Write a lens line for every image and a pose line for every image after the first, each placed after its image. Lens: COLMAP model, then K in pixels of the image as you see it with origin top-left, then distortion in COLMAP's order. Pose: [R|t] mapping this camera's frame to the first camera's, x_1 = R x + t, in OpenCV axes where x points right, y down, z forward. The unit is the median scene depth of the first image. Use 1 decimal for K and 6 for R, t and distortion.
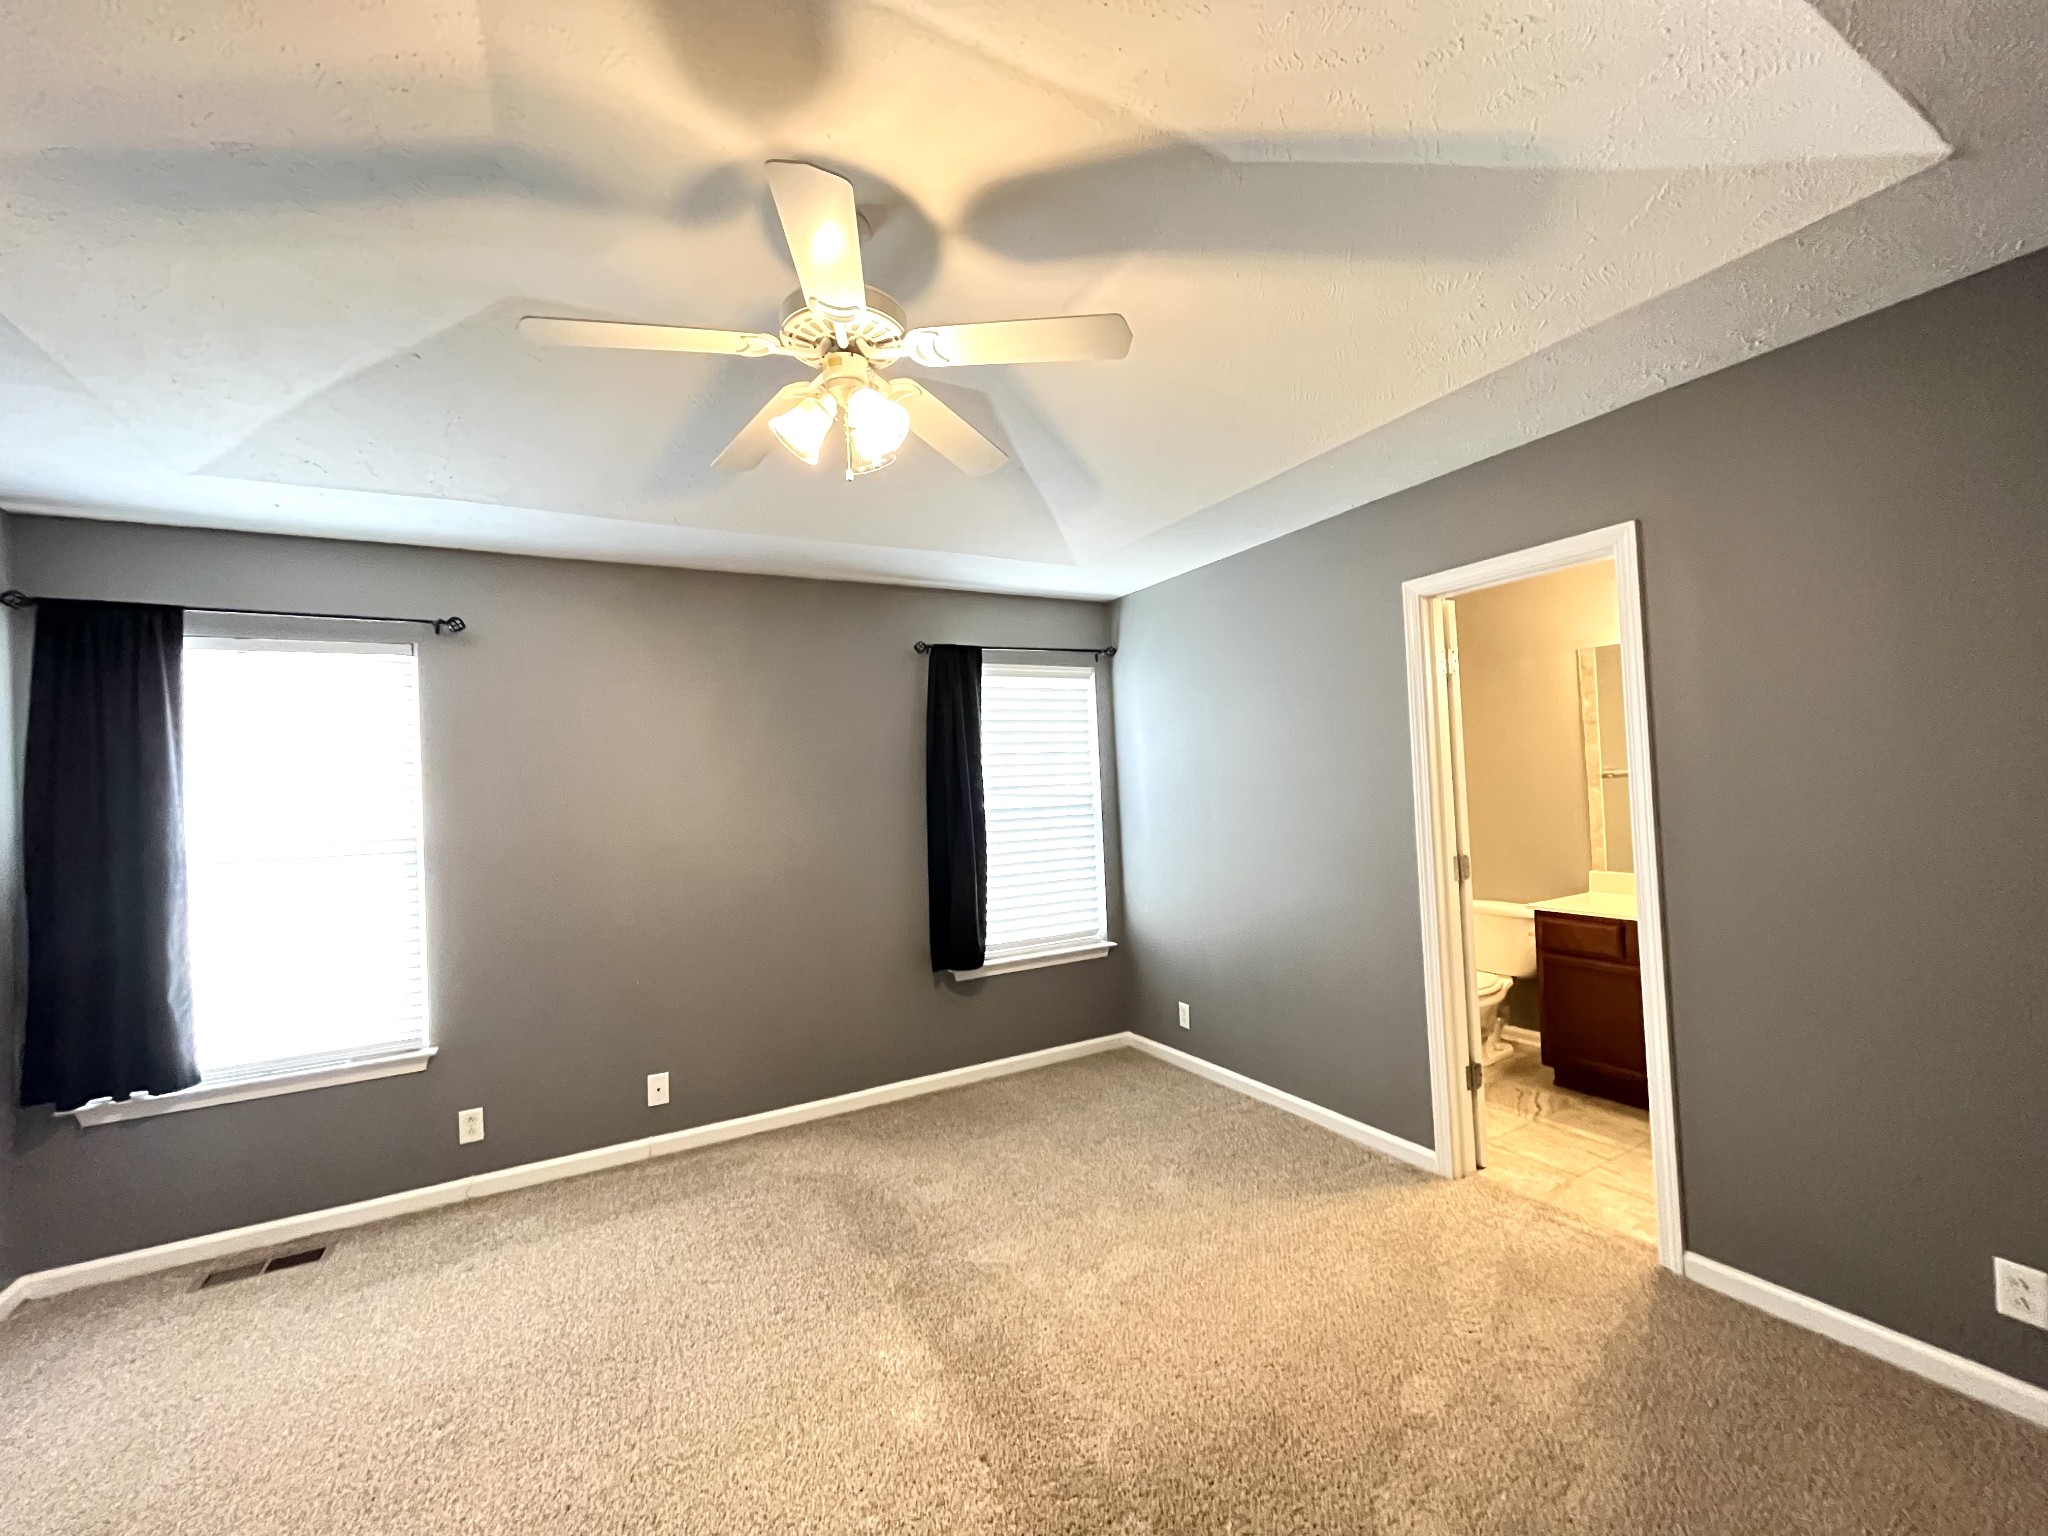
lens RADIAL K [[824.6, 0, 1022.1], [0, 824.6, 764.3], [0, 0, 1]] dist [-0.002304, 0.000490]
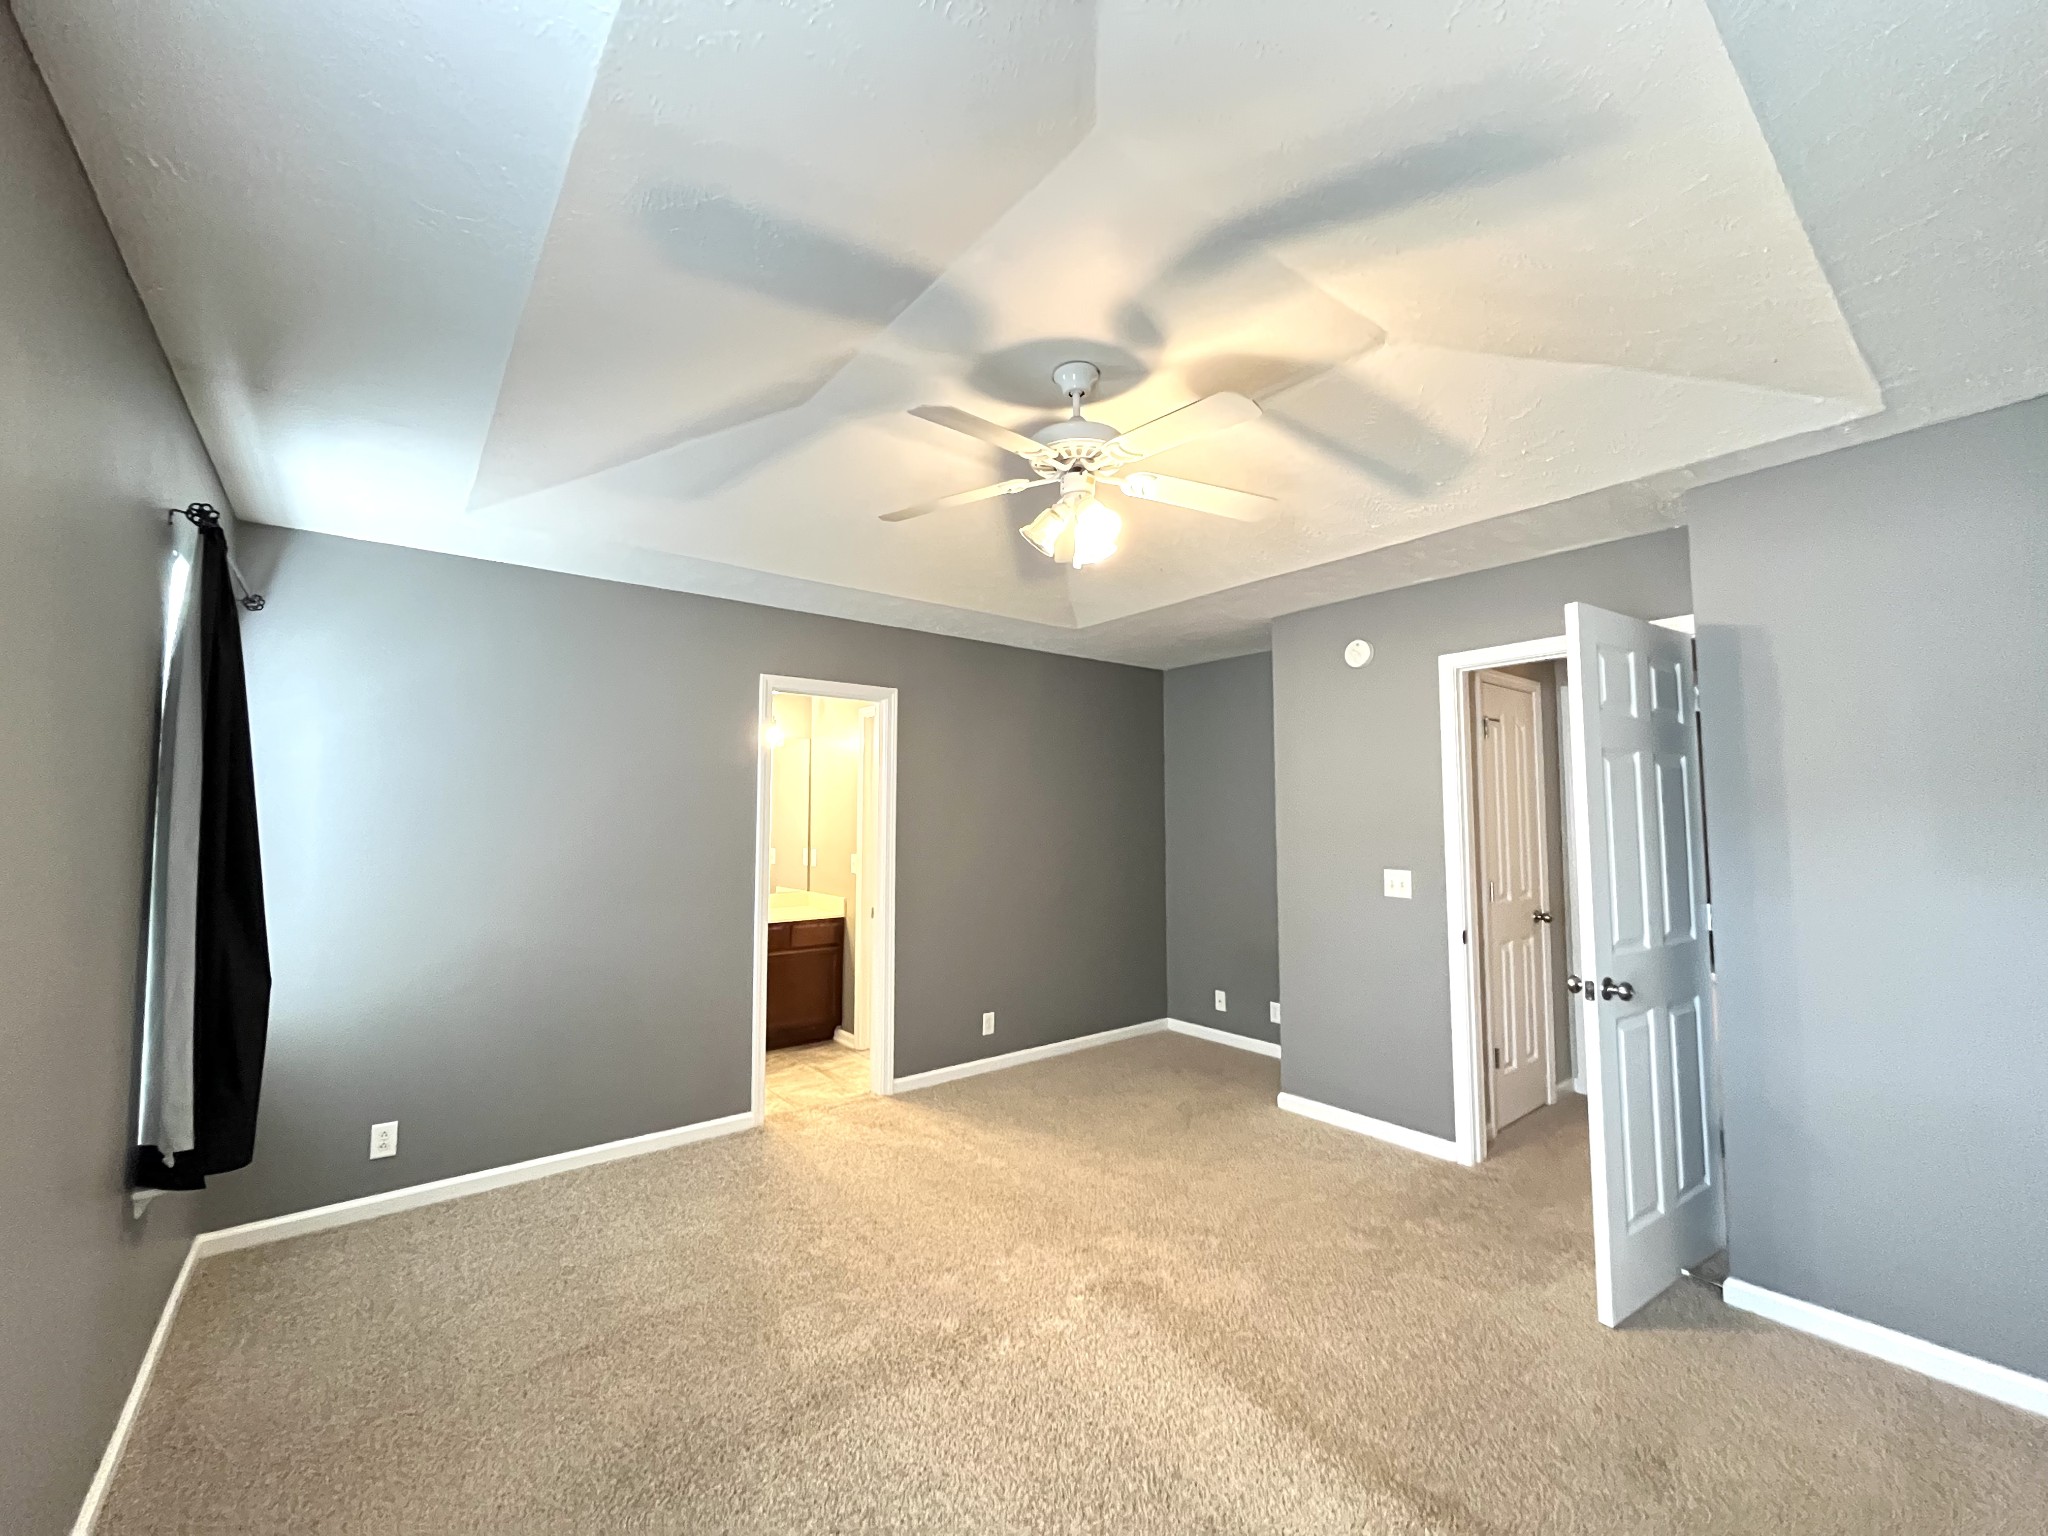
lens RADIAL K [[824.6, 0, 1023.2], [0, 824.6, 768.3], [0, 0, 1]] dist [-0.002304, 0.000490]
pose [[-0.162935, 0.098390, 0.981719, -1.134795], [-0.024022, 0.994325, -0.103640, 0.072111], [-0.986344, -0.040469, -0.159646, 1.019858]]
